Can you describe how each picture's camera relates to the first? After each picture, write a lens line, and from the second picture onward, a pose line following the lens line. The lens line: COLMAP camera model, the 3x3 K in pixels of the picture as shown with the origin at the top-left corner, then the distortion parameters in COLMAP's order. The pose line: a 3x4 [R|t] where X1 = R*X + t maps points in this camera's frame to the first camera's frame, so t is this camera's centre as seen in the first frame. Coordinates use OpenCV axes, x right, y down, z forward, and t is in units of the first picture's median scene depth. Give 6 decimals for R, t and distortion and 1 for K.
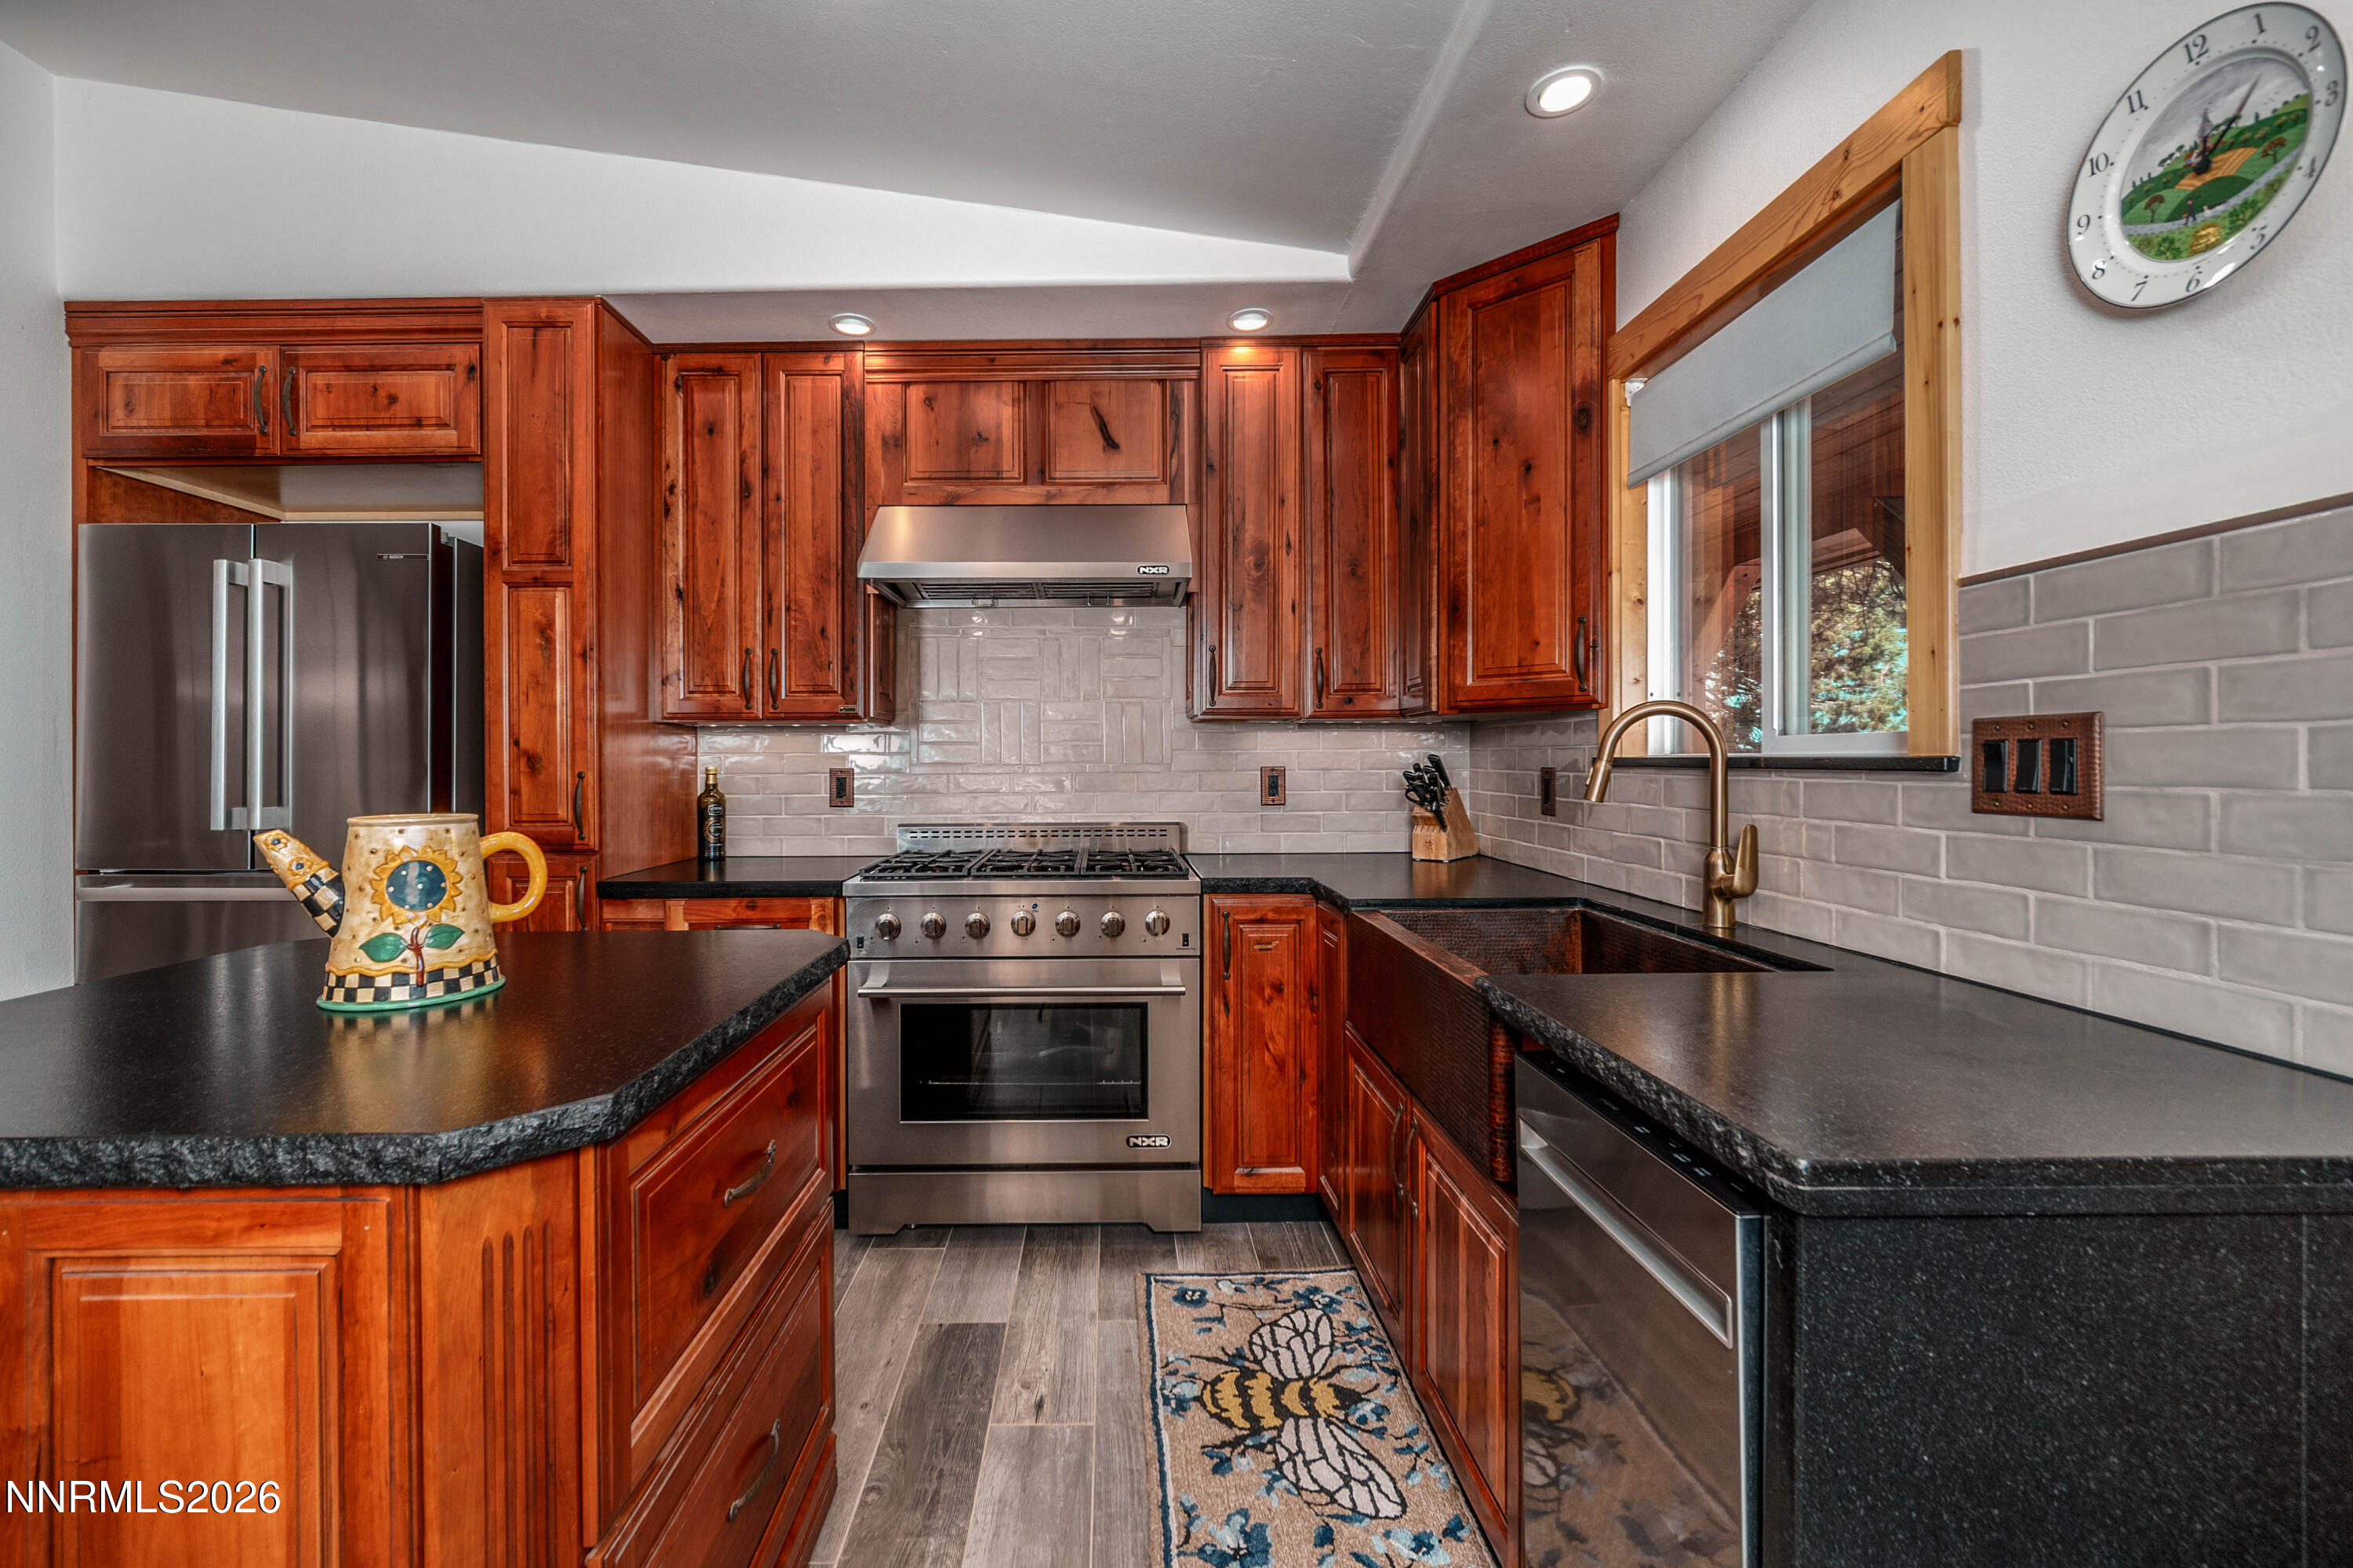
lens RADIAL K [[963.0, 0, 1165.4], [0, 963.0, 768.8], [0, 0, 1]] dist [-0.002794, 0.000516]
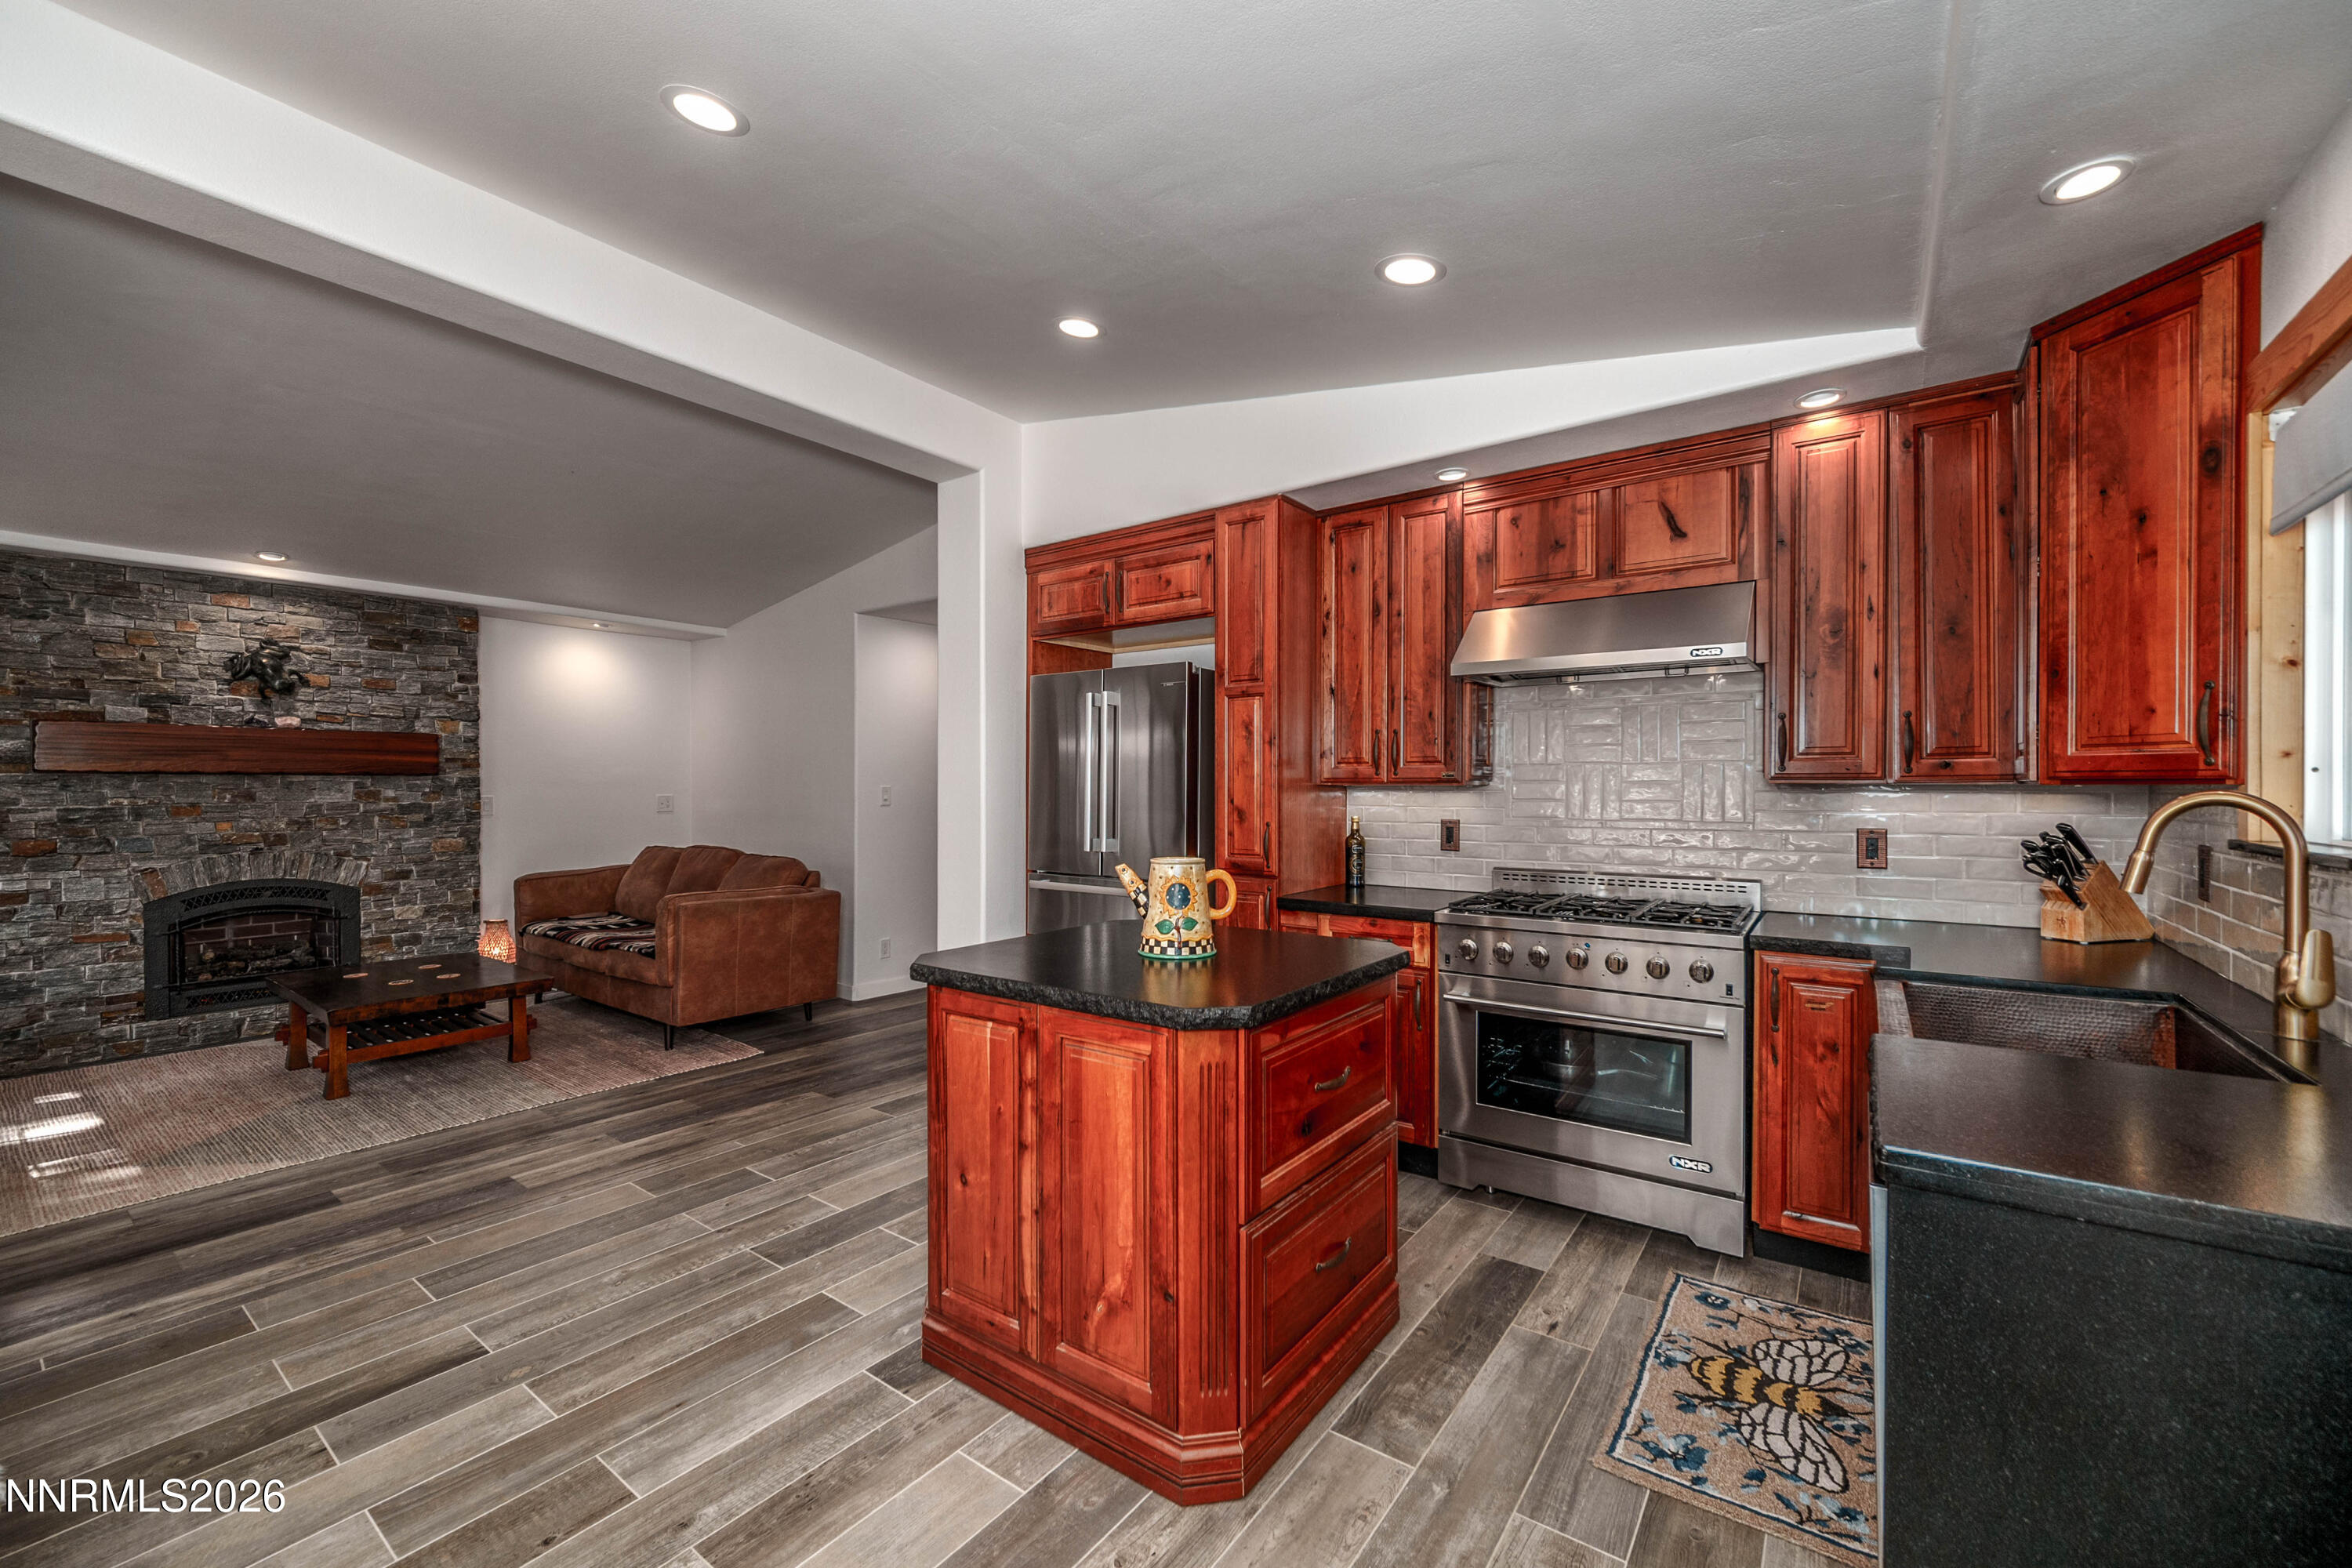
lens RADIAL K [[1035.0, 0, 1174.9], [0, 1035.0, 788.0], [0, 0, 1]] dist [0.002820, 0.000711]
pose [[0.785308, 0.006376, -0.619073, 0.258853], [-0.005710, 0.999979, 0.003055, -0.053190], [0.619080, 0.001136, 0.785327, -0.328510]]
